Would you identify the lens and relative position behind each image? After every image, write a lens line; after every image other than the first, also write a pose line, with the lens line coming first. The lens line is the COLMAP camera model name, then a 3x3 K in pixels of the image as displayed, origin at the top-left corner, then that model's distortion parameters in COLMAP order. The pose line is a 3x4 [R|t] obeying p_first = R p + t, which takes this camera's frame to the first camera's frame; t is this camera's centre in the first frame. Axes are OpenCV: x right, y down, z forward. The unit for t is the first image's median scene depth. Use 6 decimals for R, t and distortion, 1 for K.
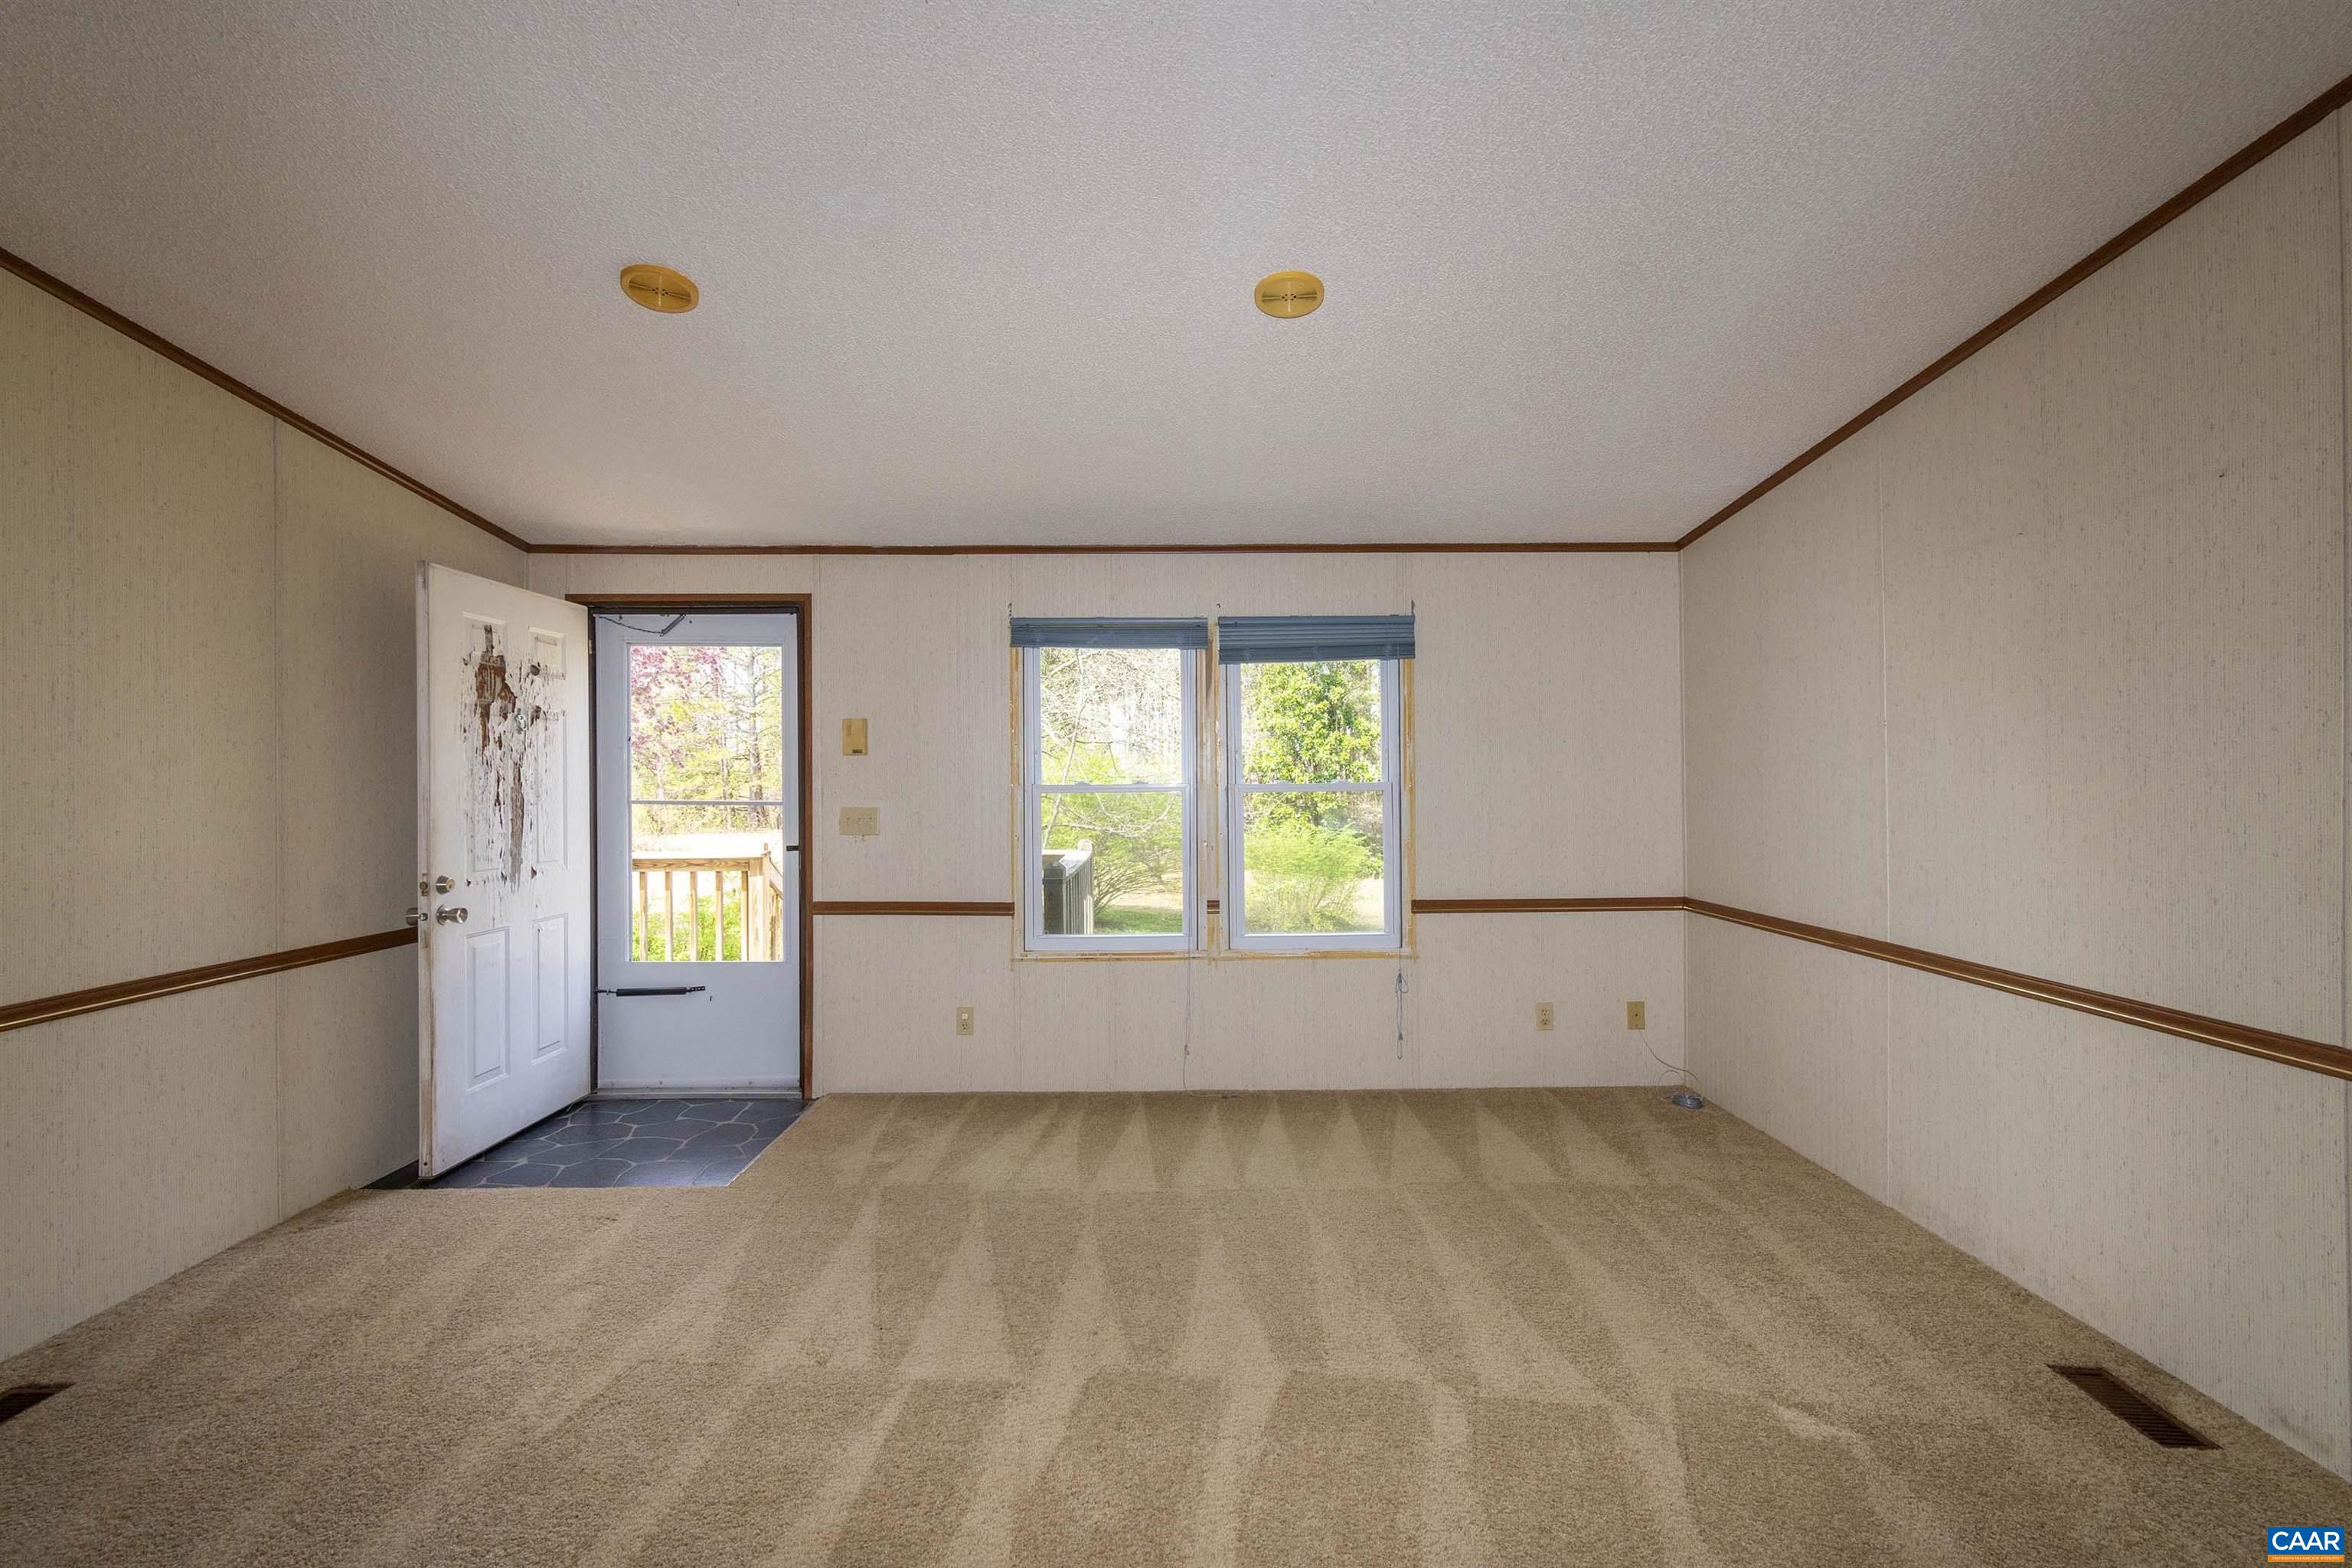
lens RADIAL K [[1039.6, 0, 1177.7], [0, 1039.6, 777.0], [0, 0, 1]] dist [0.002972, -0.000157]
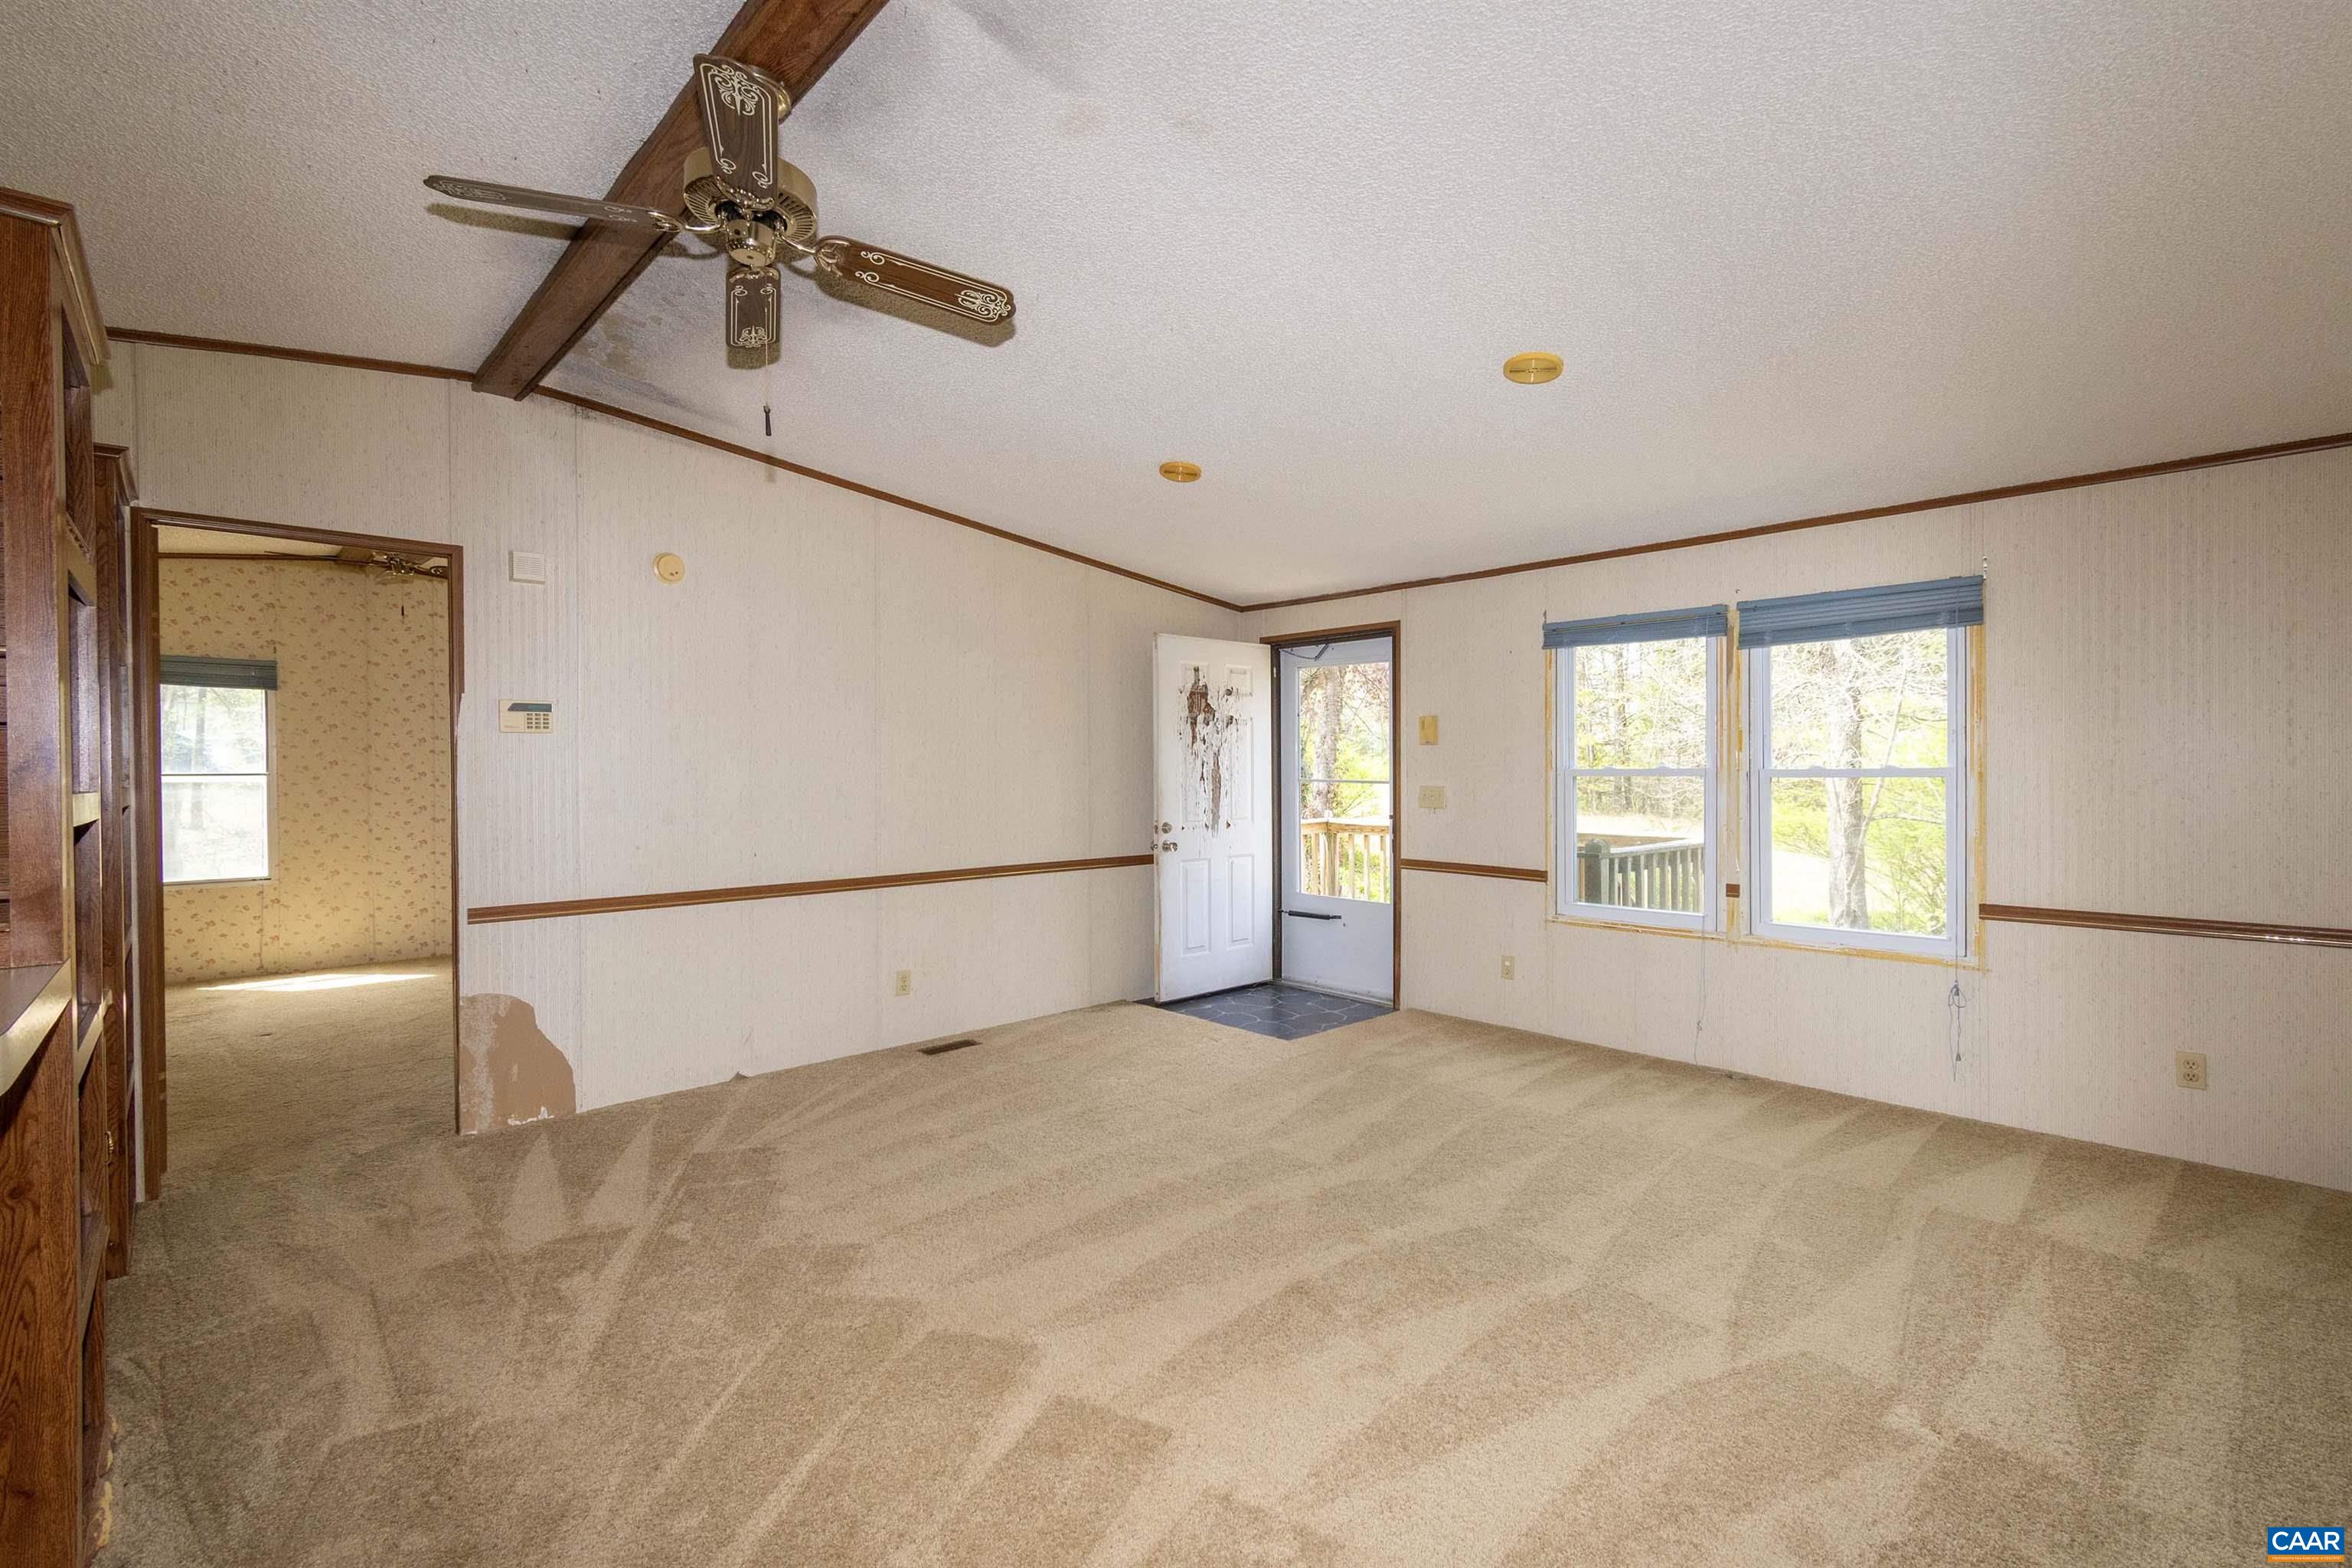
lens RADIAL K [[1039.6, 0, 1177.7], [0, 1039.6, 777.0], [0, 0, 1]] dist [0.002972, -0.000157]
pose [[0.677098, 0.009629, -0.735830, 0.445037], [0.001311, 0.999897, 0.014291, -0.000452], [0.735891, -0.010641, 0.677016, -0.086087]]
